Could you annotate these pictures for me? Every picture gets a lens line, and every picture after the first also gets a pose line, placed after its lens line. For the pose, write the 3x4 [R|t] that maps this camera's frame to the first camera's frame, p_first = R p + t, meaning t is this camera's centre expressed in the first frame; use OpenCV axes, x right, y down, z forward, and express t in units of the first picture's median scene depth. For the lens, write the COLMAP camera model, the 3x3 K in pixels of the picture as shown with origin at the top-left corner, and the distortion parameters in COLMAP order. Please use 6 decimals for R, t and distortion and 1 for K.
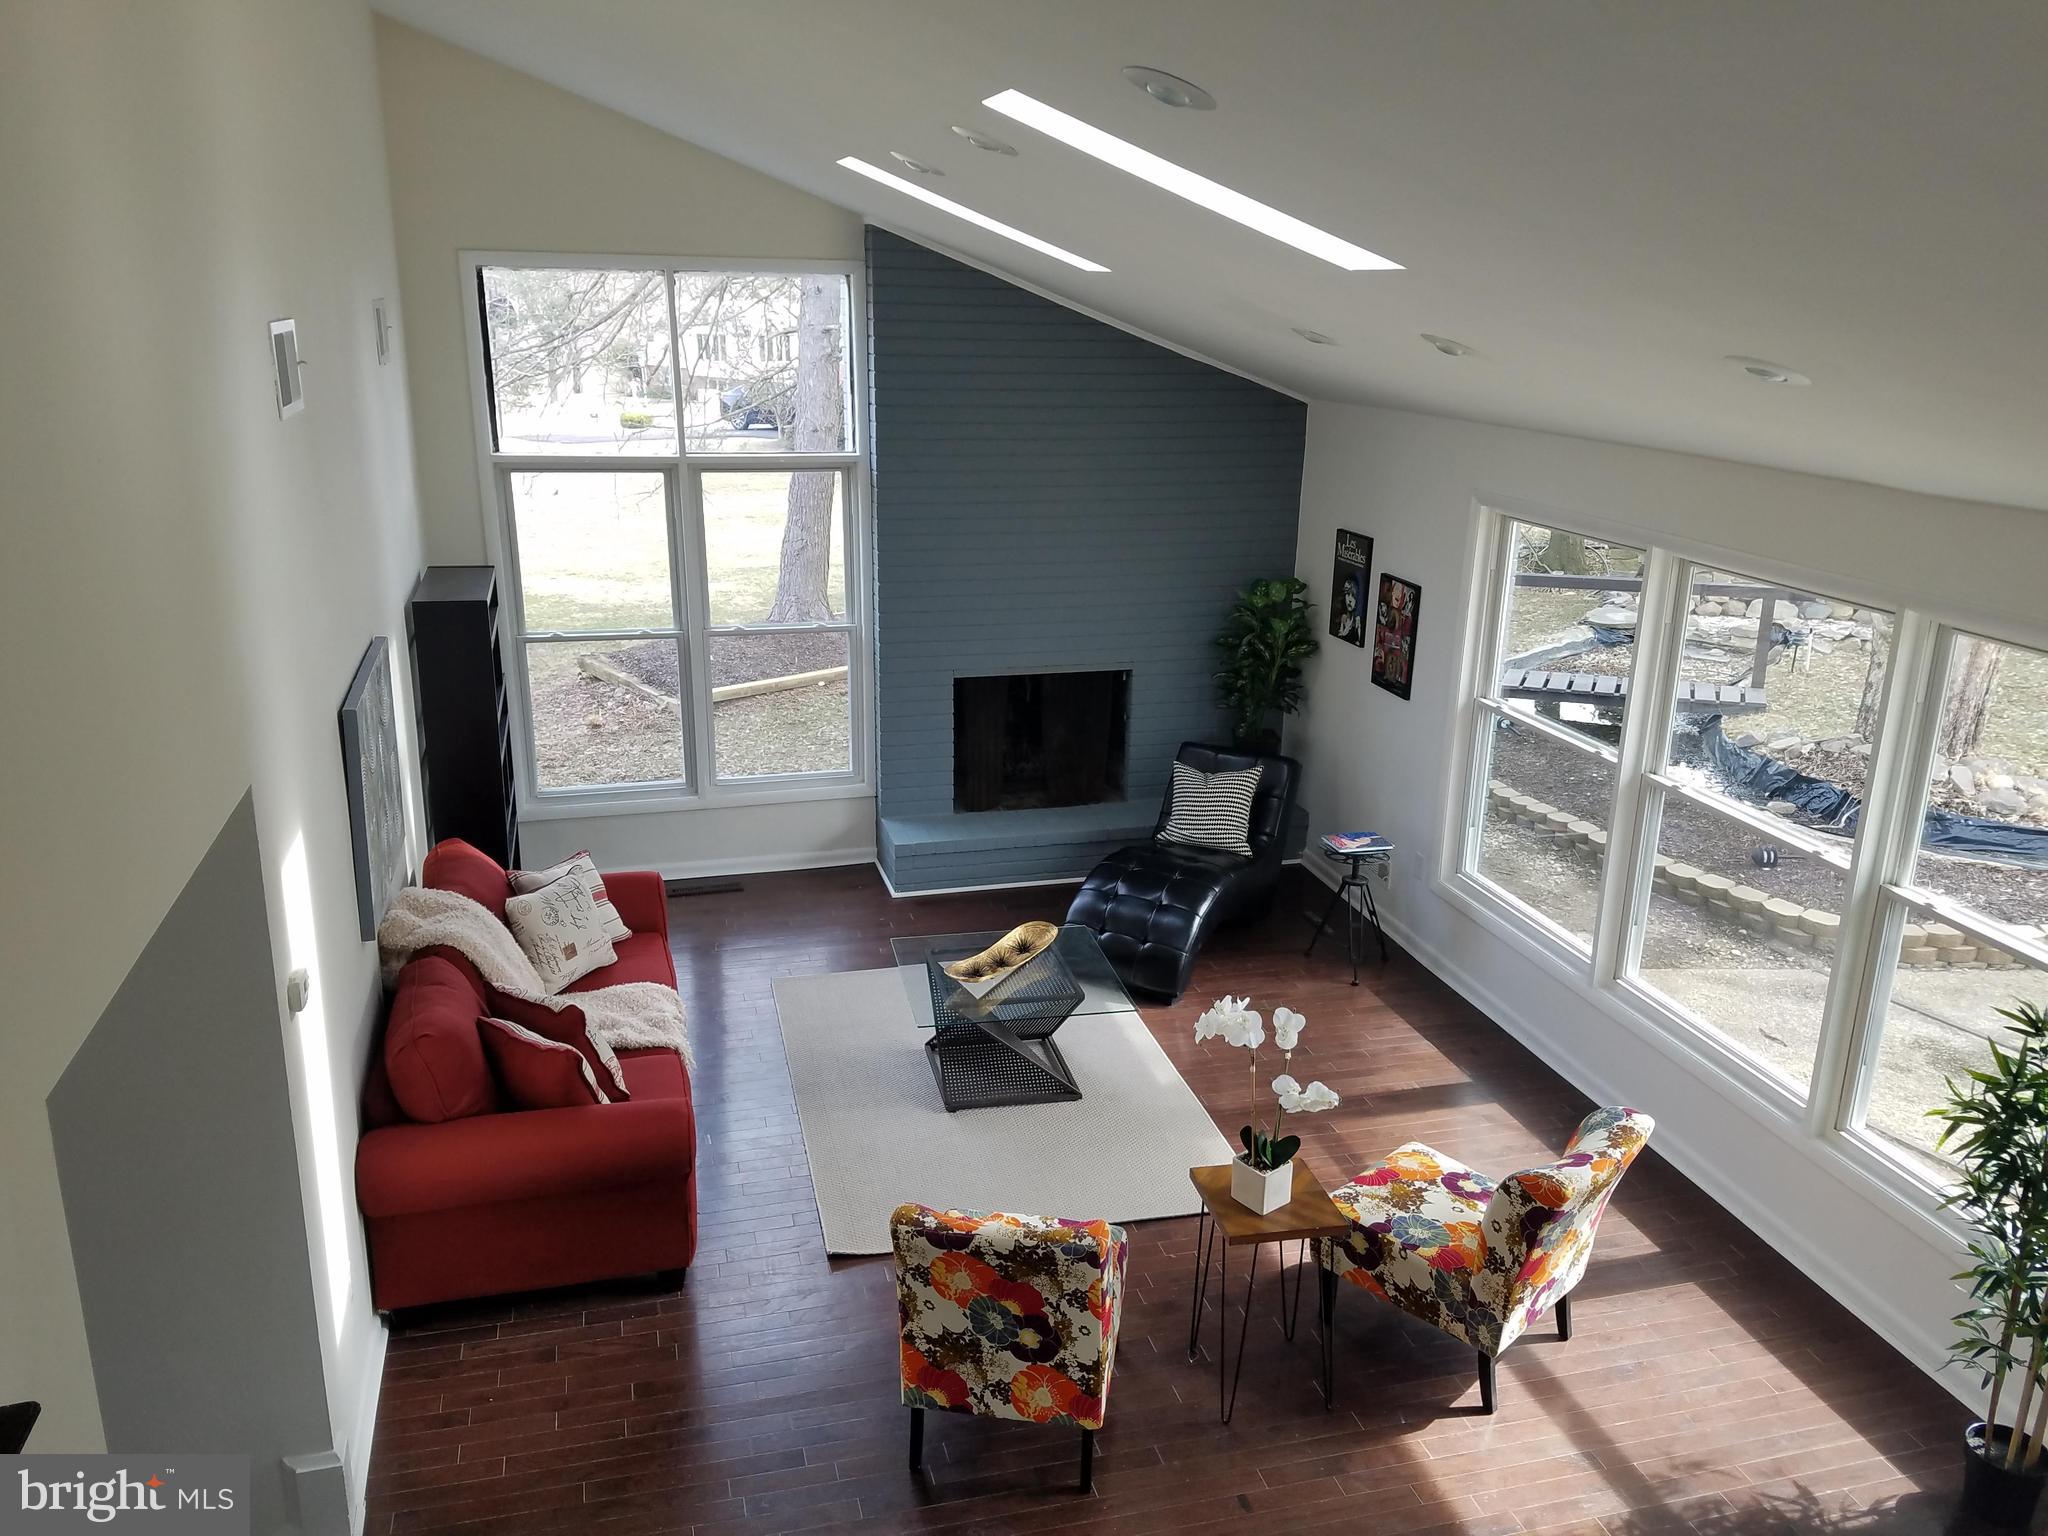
lens RADIAL K [[1581.7, 0, 1019.0], [0, 1581.7, 781.2], [0, 0, 1]] dist [0.117094, -0.148891]
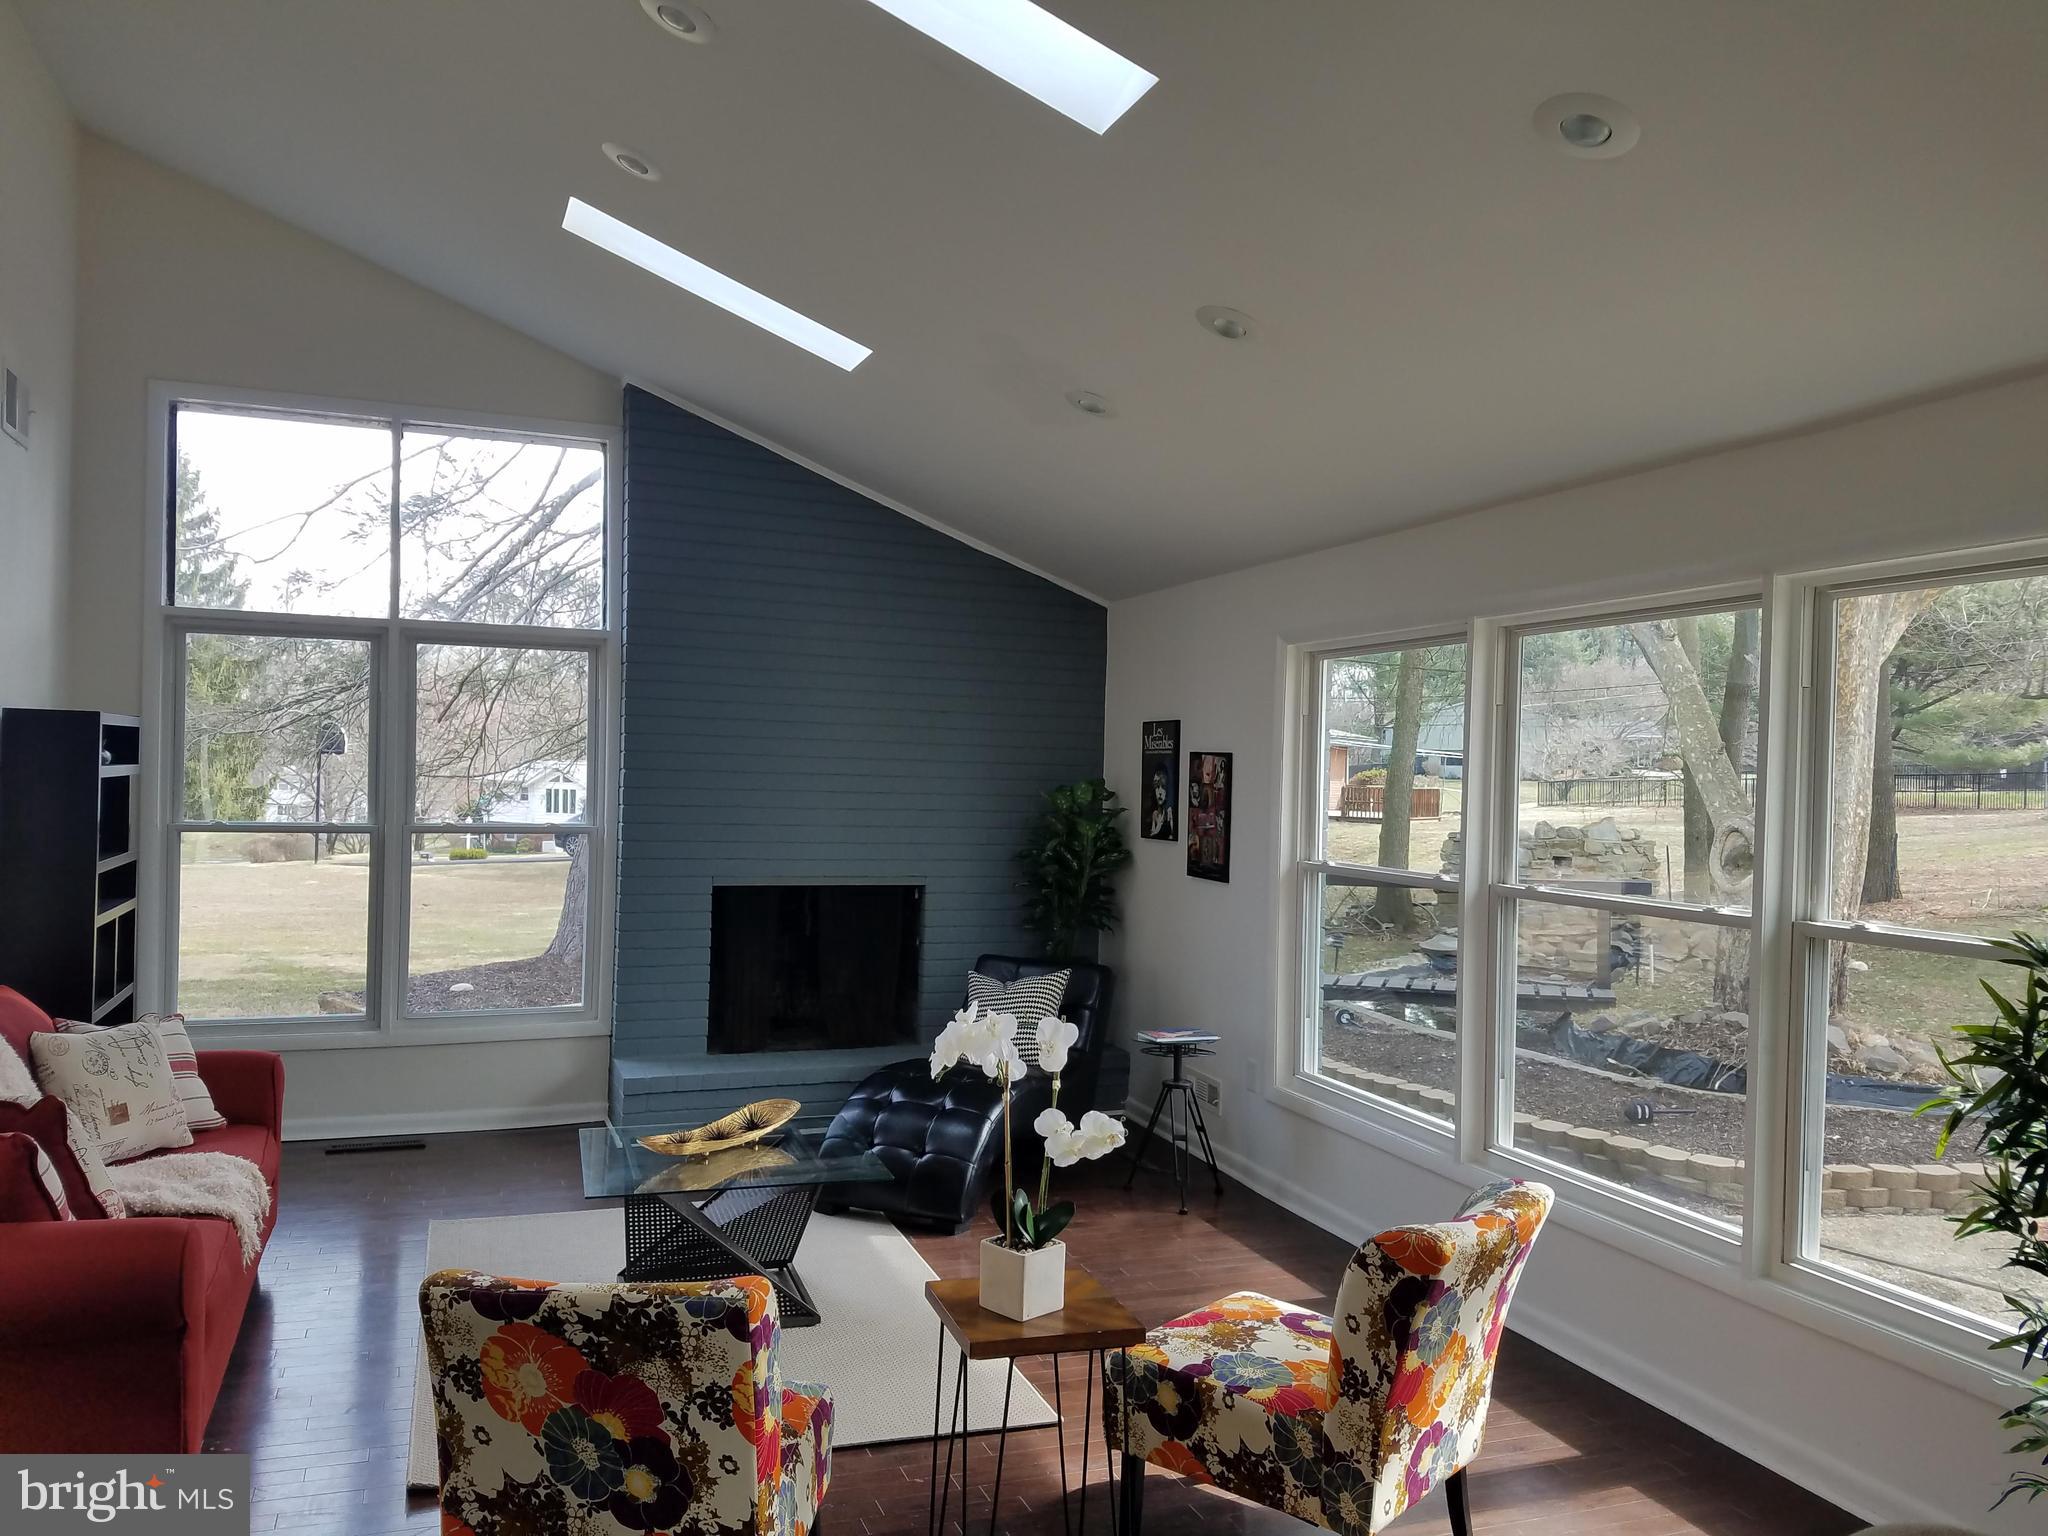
lens RADIAL K [[1581.7, 0, 1012.2], [0, 1581.7, 789.3], [0, 0, 1]] dist [0.117094, -0.148891]
pose [[0.996200, 0.007013, 0.086811, 0.053090], [0.017427, 0.960543, -0.277584, 0.147361], [-0.085332, 0.278042, 0.956771, 0.170027]]
